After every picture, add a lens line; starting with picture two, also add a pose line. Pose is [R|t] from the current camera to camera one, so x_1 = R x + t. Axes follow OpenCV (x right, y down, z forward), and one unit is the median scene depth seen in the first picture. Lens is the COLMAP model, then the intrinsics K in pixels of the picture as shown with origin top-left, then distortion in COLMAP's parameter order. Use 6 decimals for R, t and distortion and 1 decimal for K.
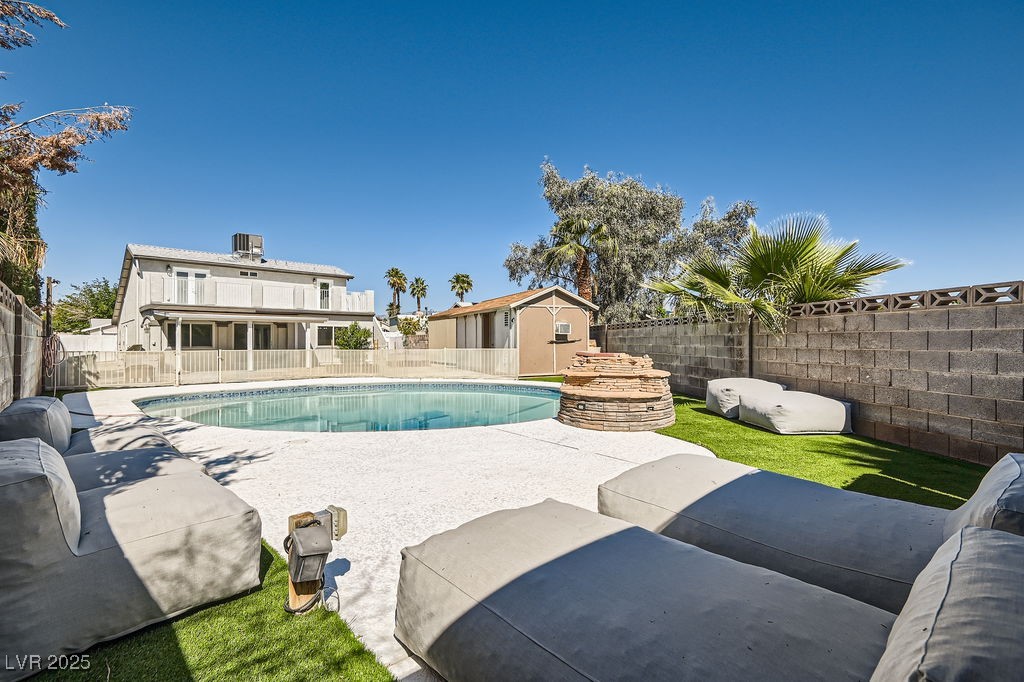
lens RADIAL K [[476.2, 0, 508.9], [0, 476.2, 336.1], [0, 0, 1]] dist [0.009822, -0.003426]
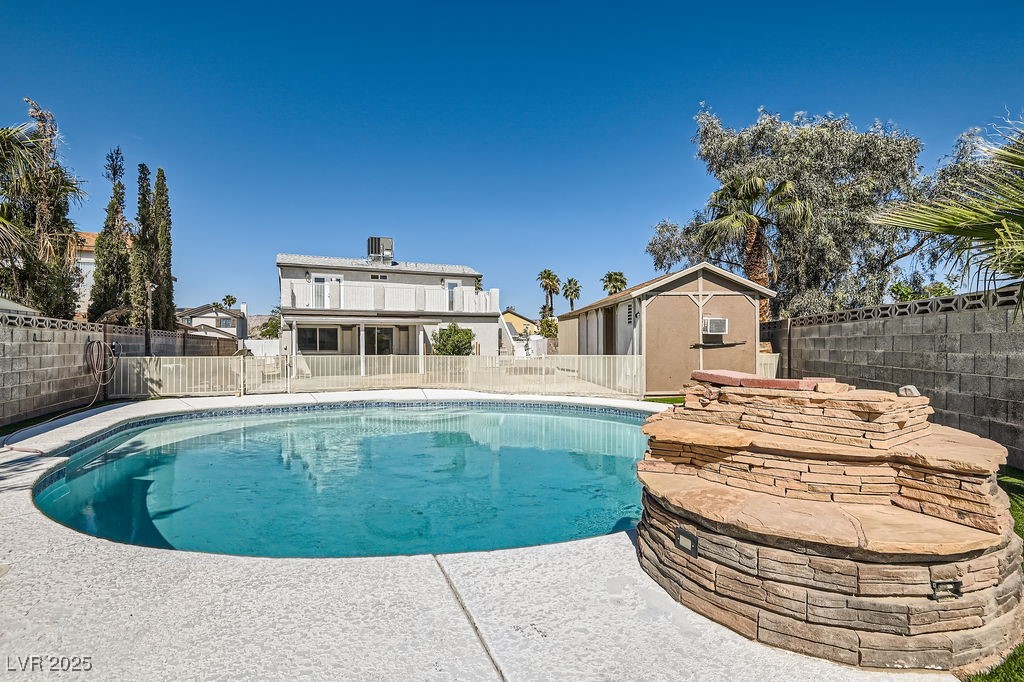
lens RADIAL K [[476.2, 0, 505.6], [0, 476.2, 347.8], [0, 0, 1]] dist [0.009822, -0.003426]
pose [[0.942198, 0.000022, -0.335058, 0.037428], [0.006112, 0.999832, 0.017254, 0.001085], [0.335002, -0.018305, 0.942040, 0.165993]]
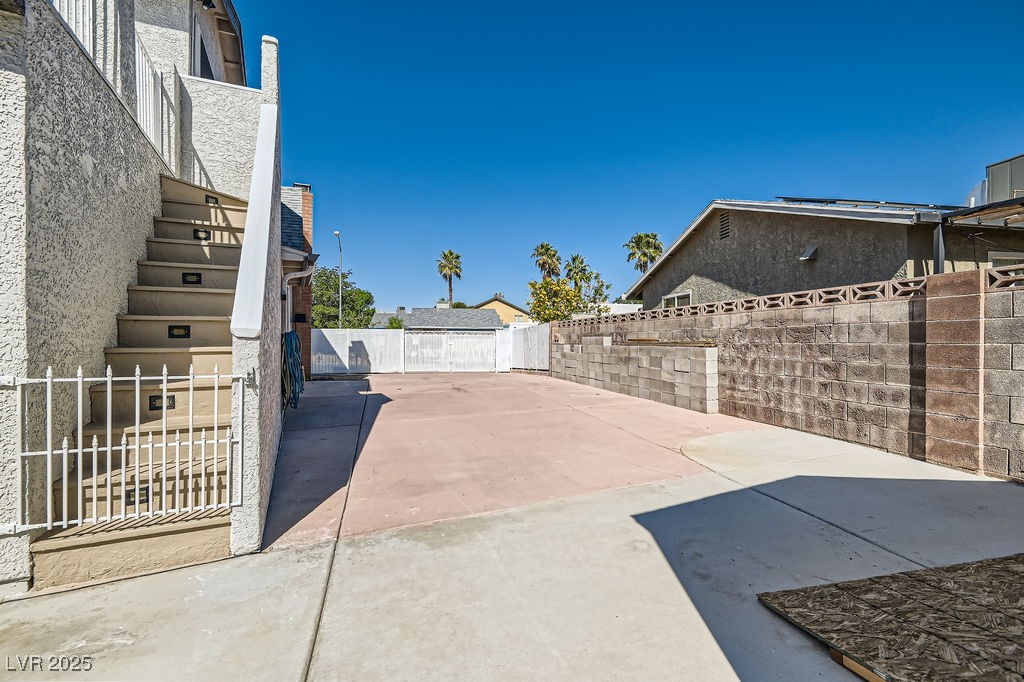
lens RADIAL K [[476.2, 0, 505.4], [0, 476.2, 341.6], [0, 0, 1]] dist [0.009822, -0.003426]
pose [[0.944307, -0.004260, -0.329039, -0.211811], [0.007933, 0.999920, 0.009822, 0.015584], [0.328971, -0.011885, 0.944265, 1.097322]]
